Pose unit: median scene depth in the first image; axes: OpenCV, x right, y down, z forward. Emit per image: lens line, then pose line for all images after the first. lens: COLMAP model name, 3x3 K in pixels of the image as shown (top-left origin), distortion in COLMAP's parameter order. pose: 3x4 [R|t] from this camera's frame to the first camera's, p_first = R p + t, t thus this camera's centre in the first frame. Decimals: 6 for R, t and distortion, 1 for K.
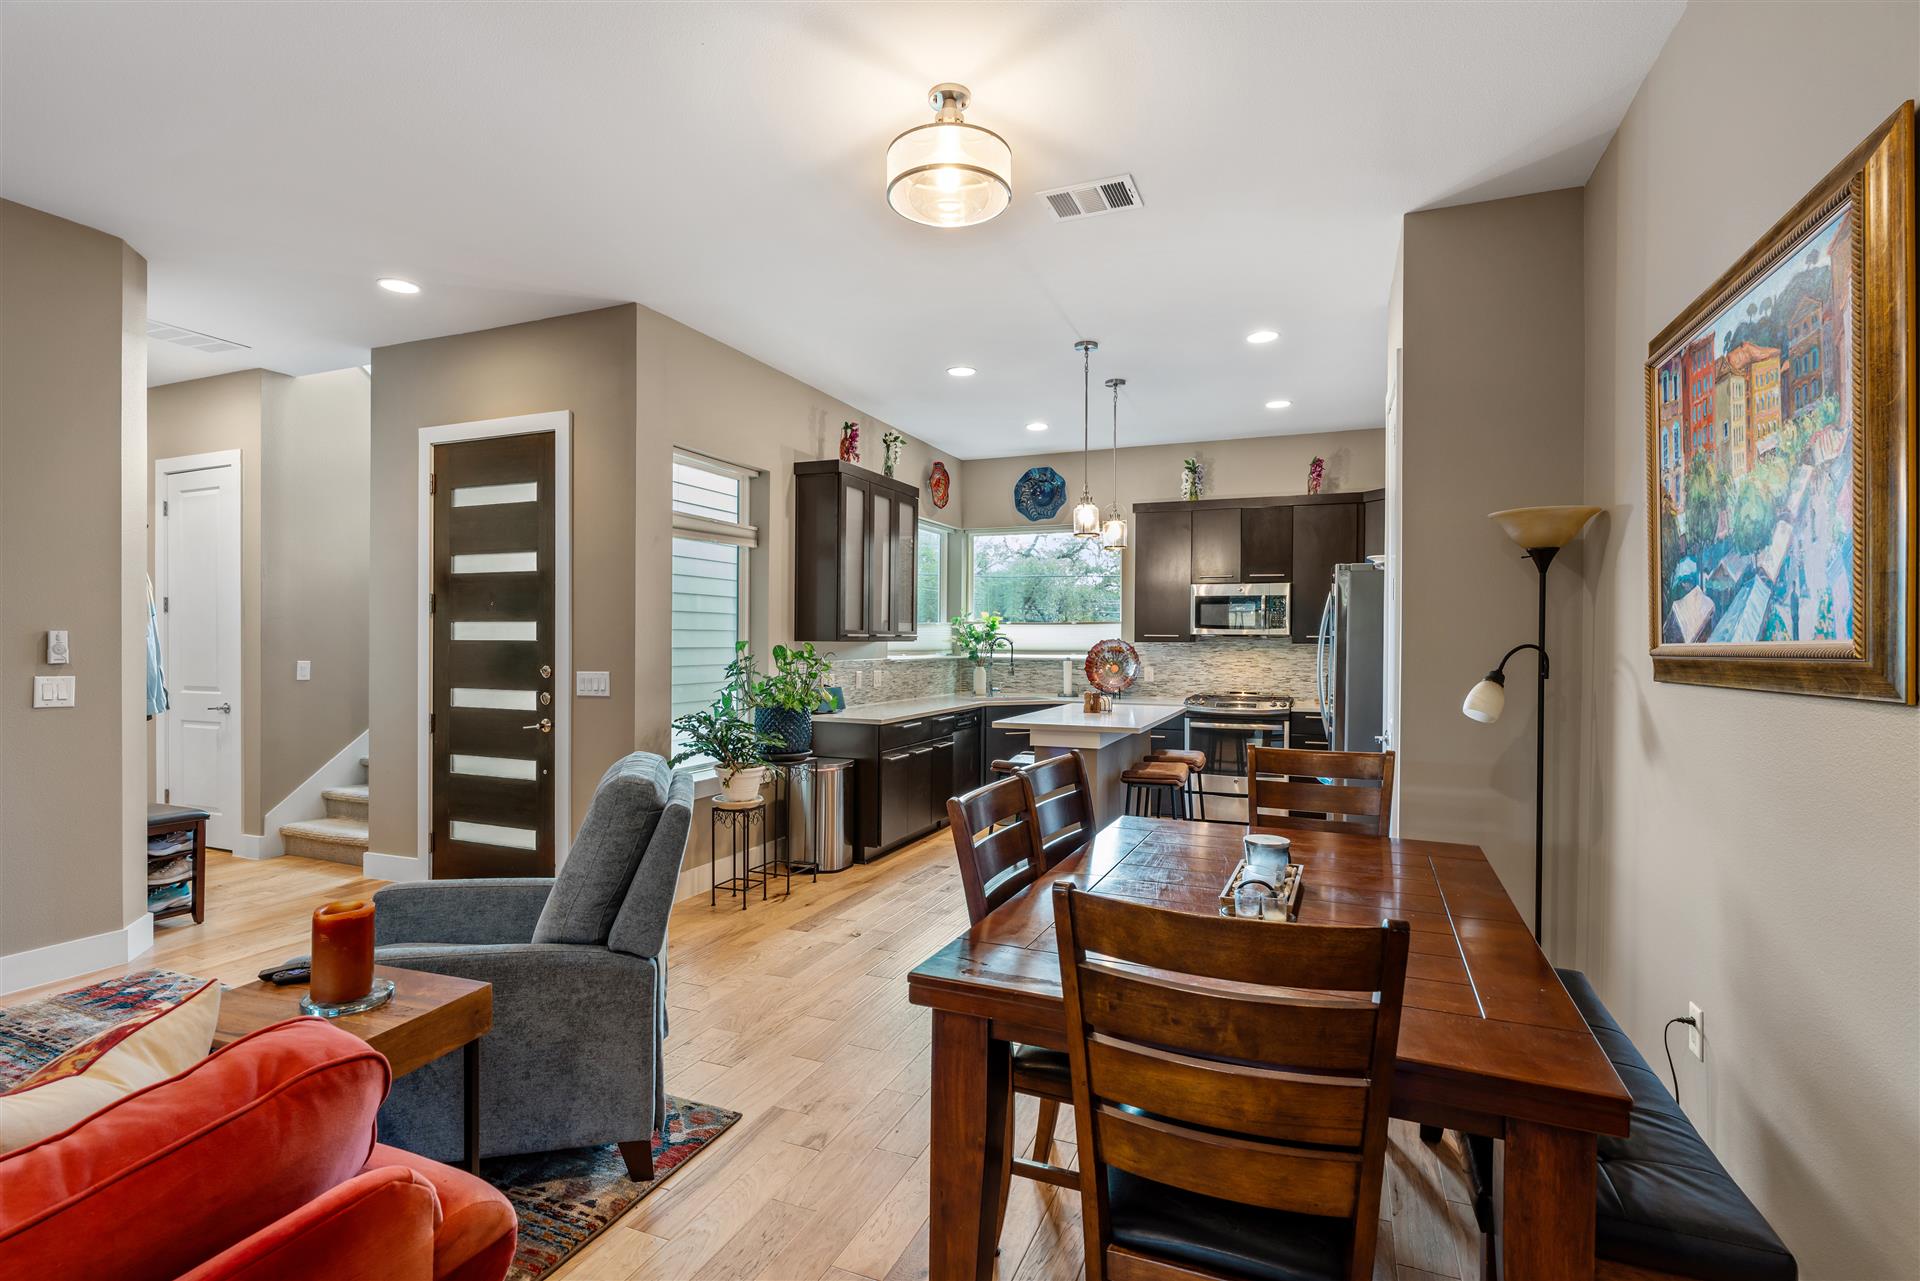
lens RADIAL K [[902.3, 0, 960.0], [0, 902.3, 640.5], [0, 0, 1]] dist [-0.001604, 0.000255]
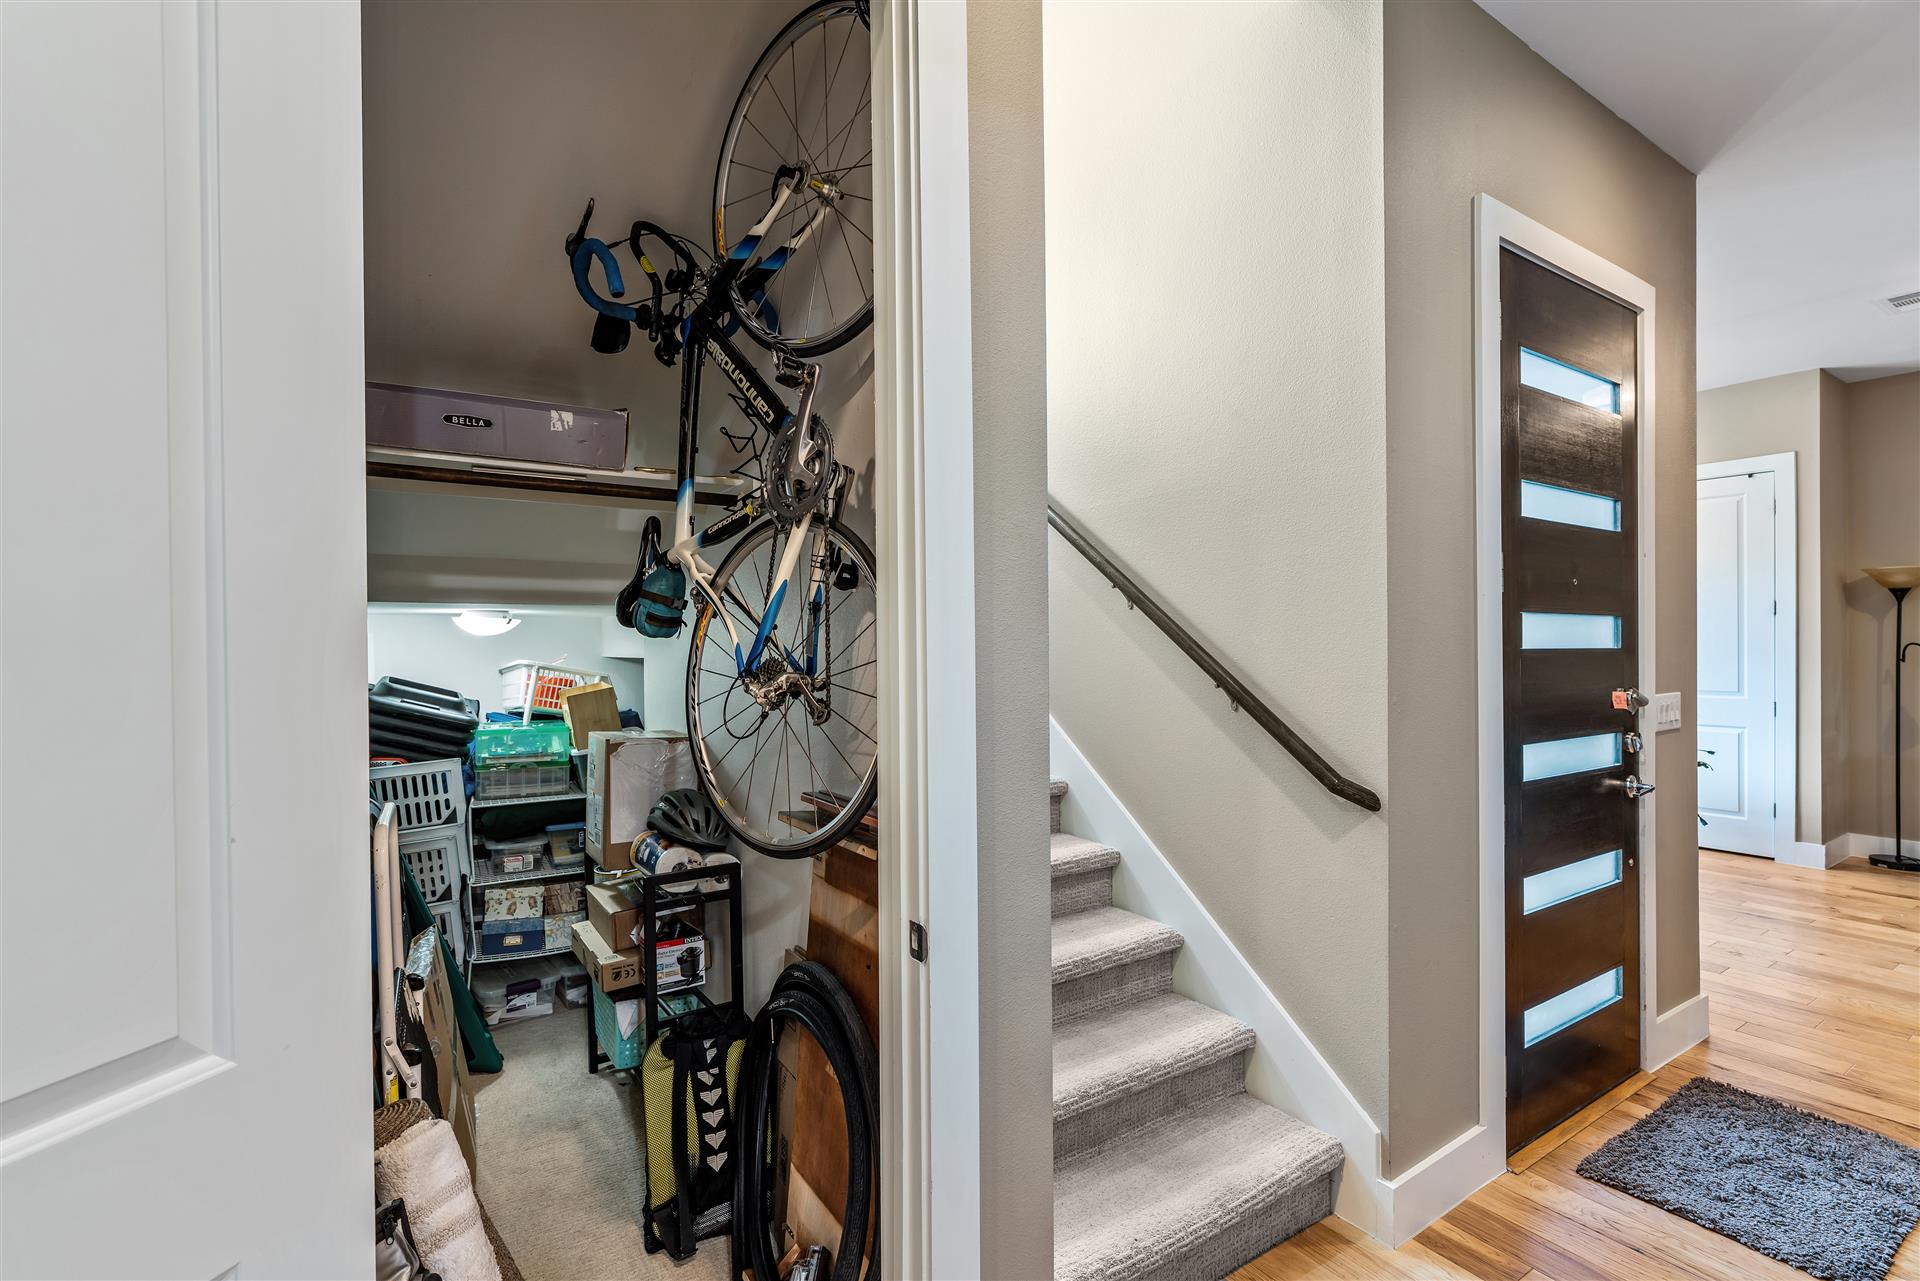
lens RADIAL K [[874.8, 0, 961.4], [0, 874.8, 644.4], [0, 0, 1]] dist [0.000499, 0.003628]
pose [[0.557406, -0.008479, 0.830197, -0.952802], [0.010063, 0.999943, 0.003457, -0.007458], [-0.830179, 0.006427, 0.557460, 0.826263]]
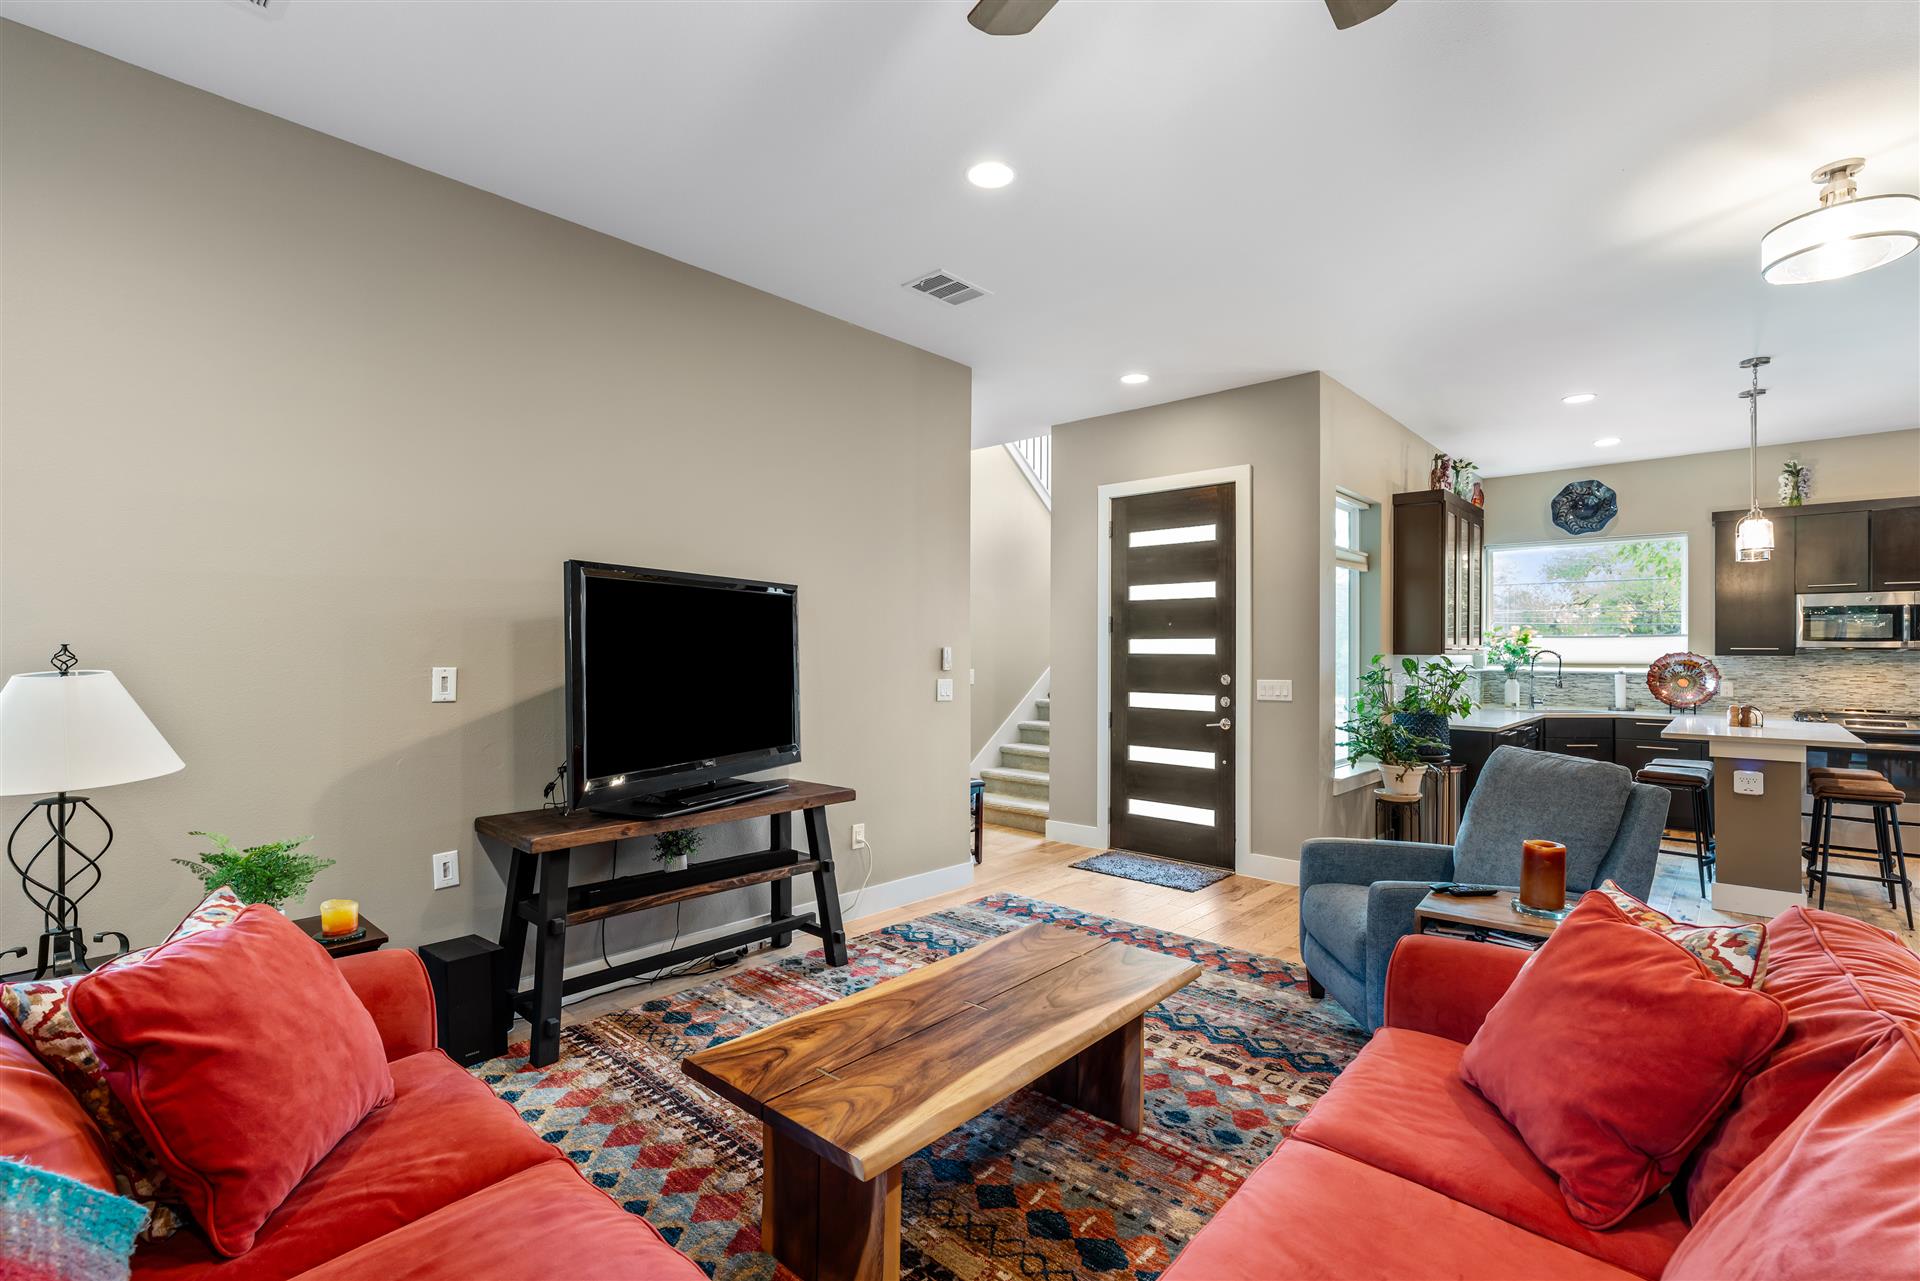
lens RADIAL K [[874.8, 0, 961.4], [0, 874.8, 644.4], [0, 0, 1]] dist [0.000499, 0.003628]
pose [[0.945506, -0.003972, -0.325581, -0.325984], [0.000487, 0.999942, -0.010785, -0.000442], [0.325605, 0.010039, 0.945453, -0.184451]]
